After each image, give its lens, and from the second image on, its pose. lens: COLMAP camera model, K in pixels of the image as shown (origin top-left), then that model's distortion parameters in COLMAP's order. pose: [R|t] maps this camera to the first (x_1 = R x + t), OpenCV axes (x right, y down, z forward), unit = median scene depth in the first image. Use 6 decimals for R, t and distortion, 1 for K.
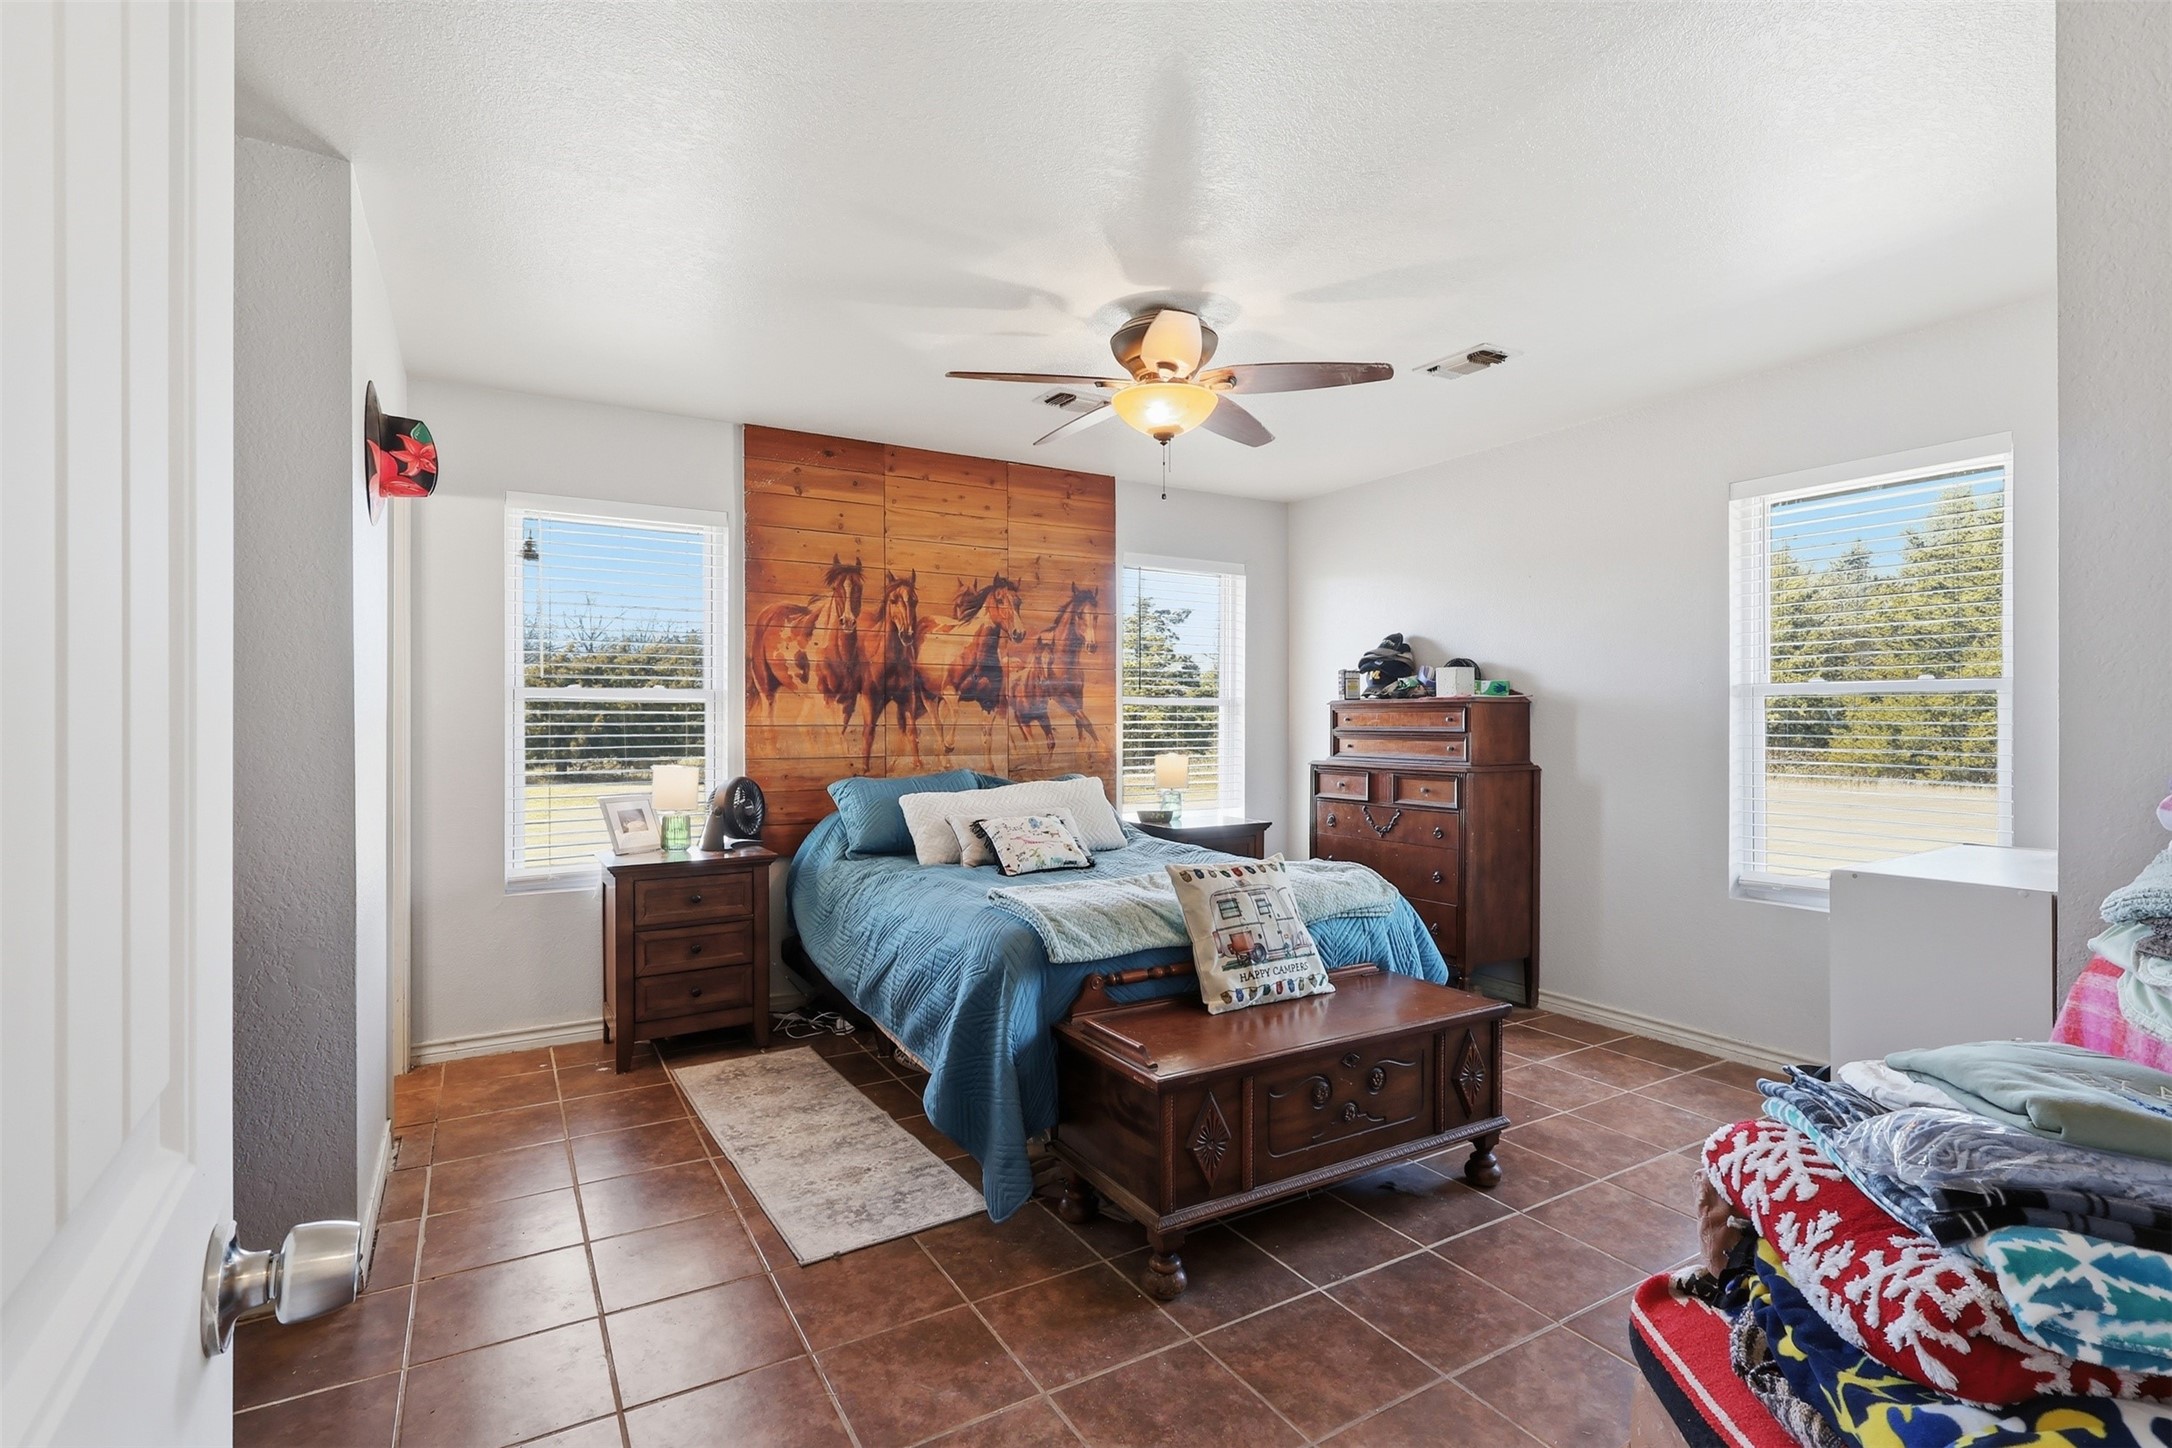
lens RADIAL K [[1020.0, 0, 1078.3], [0, 1020.0, 721.6], [0, 0, 1]] dist [0.000687, 0.000170]
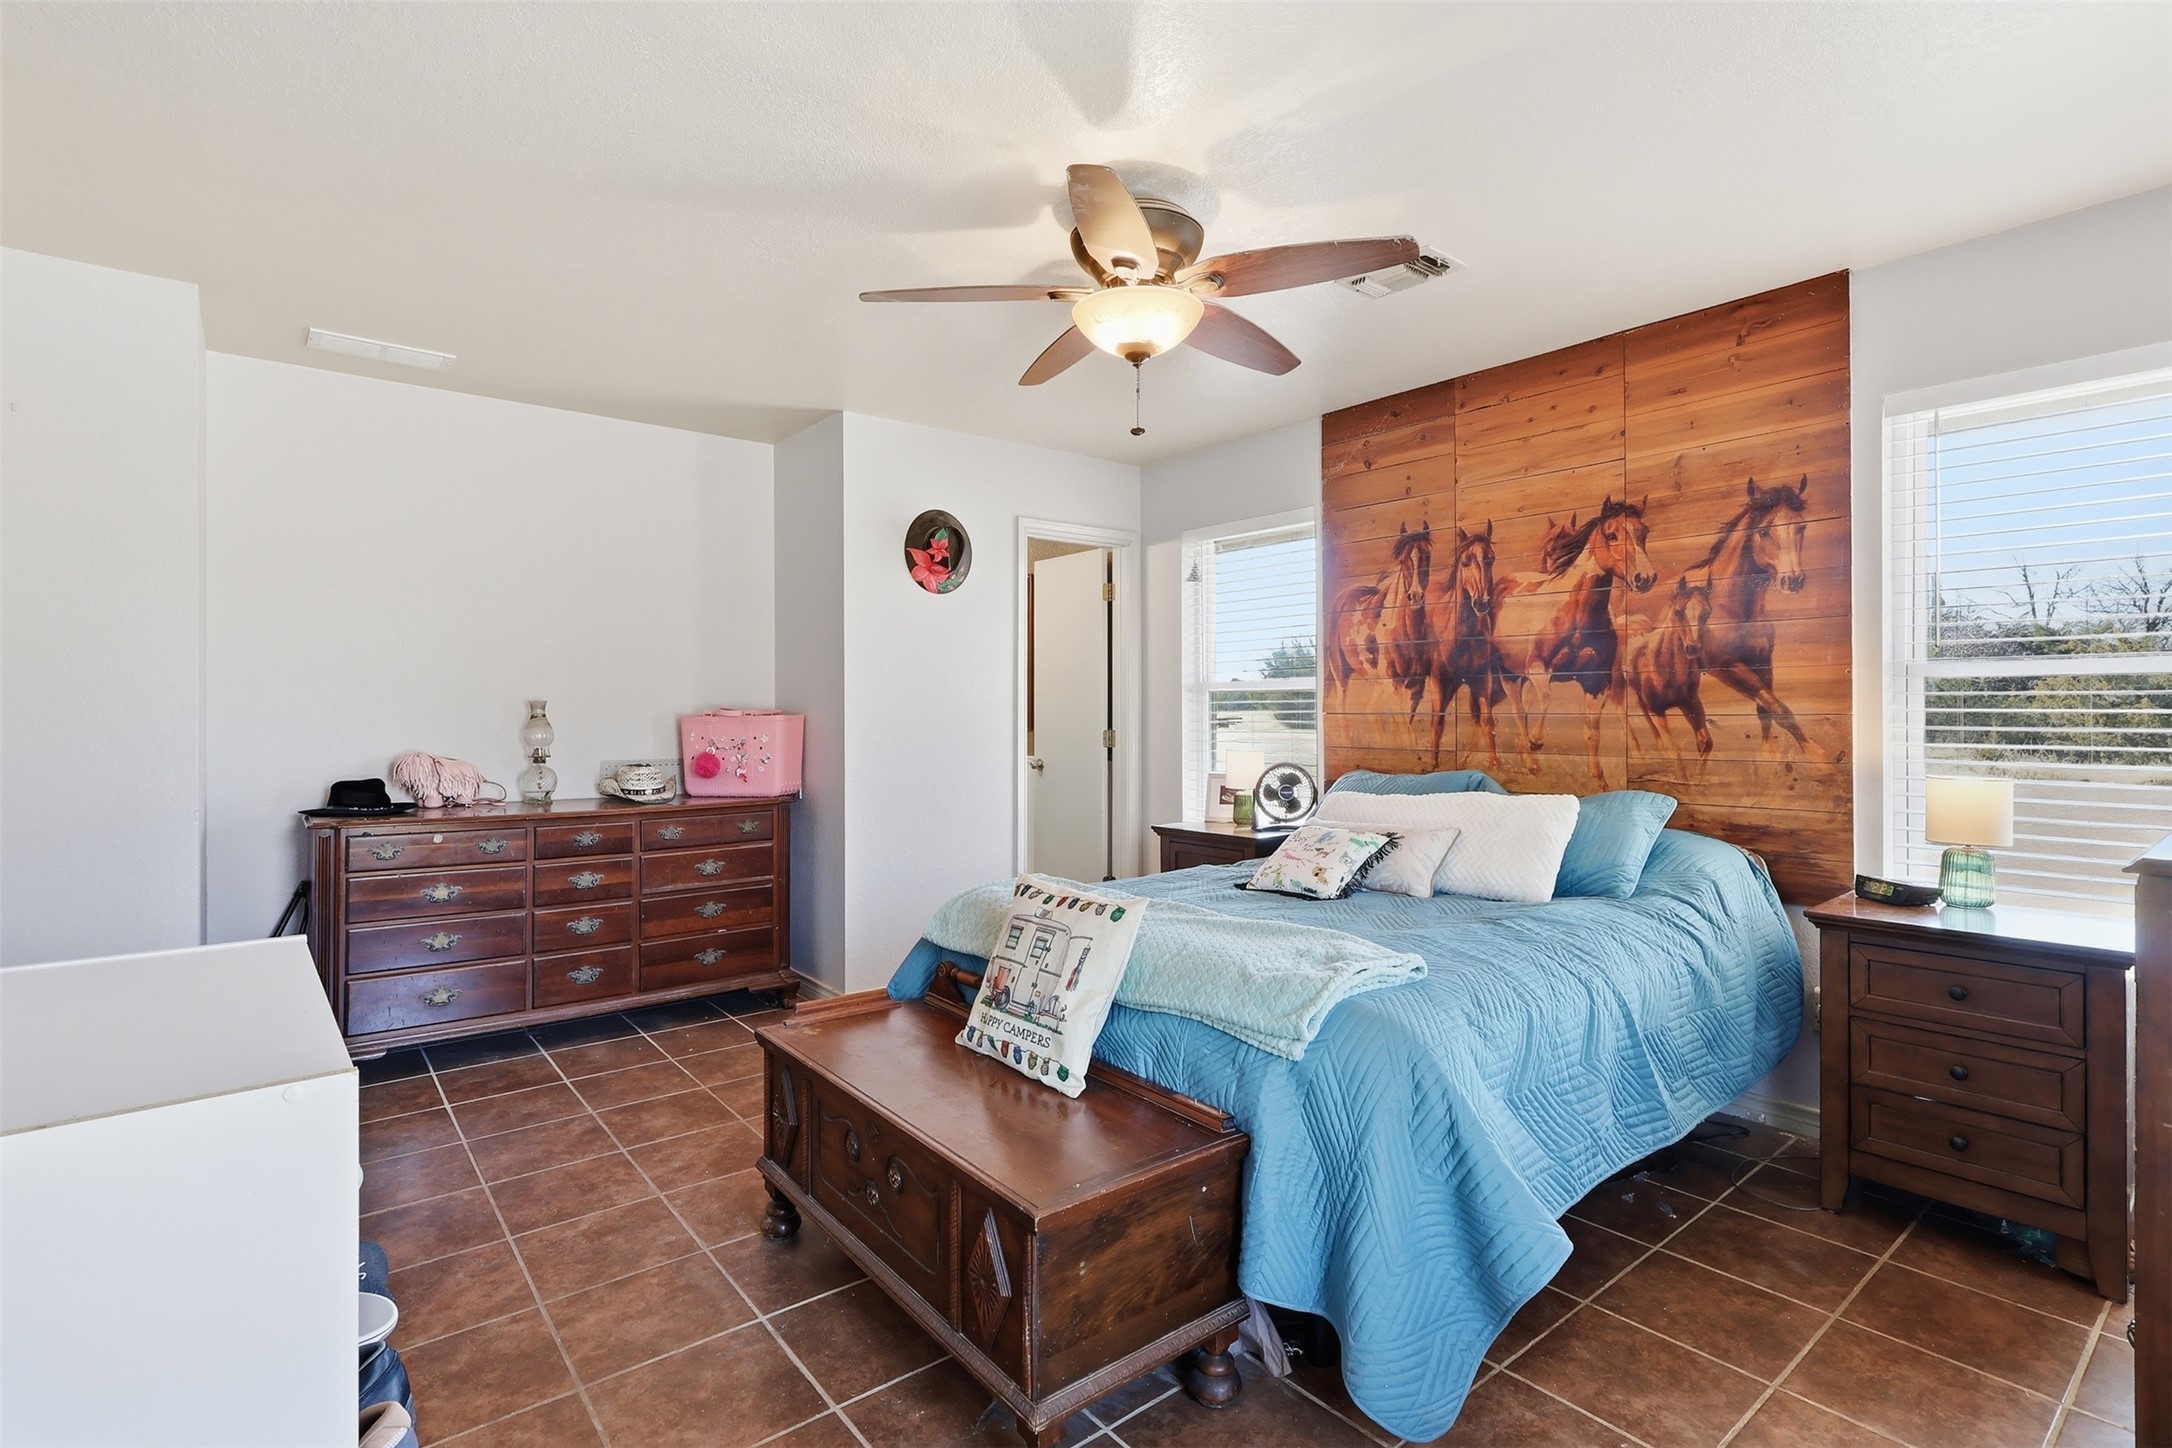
lens RADIAL K [[1020.0, 0, 1078.7], [0, 1020.0, 719.6], [0, 0, 1]] dist [0.000687, 0.000170]
pose [[0.150582, 0.010830, -0.988538, 0.587135], [0.002737, 0.999932, 0.011372, -0.001874], [0.988594, -0.004418, 0.150542, 0.560295]]
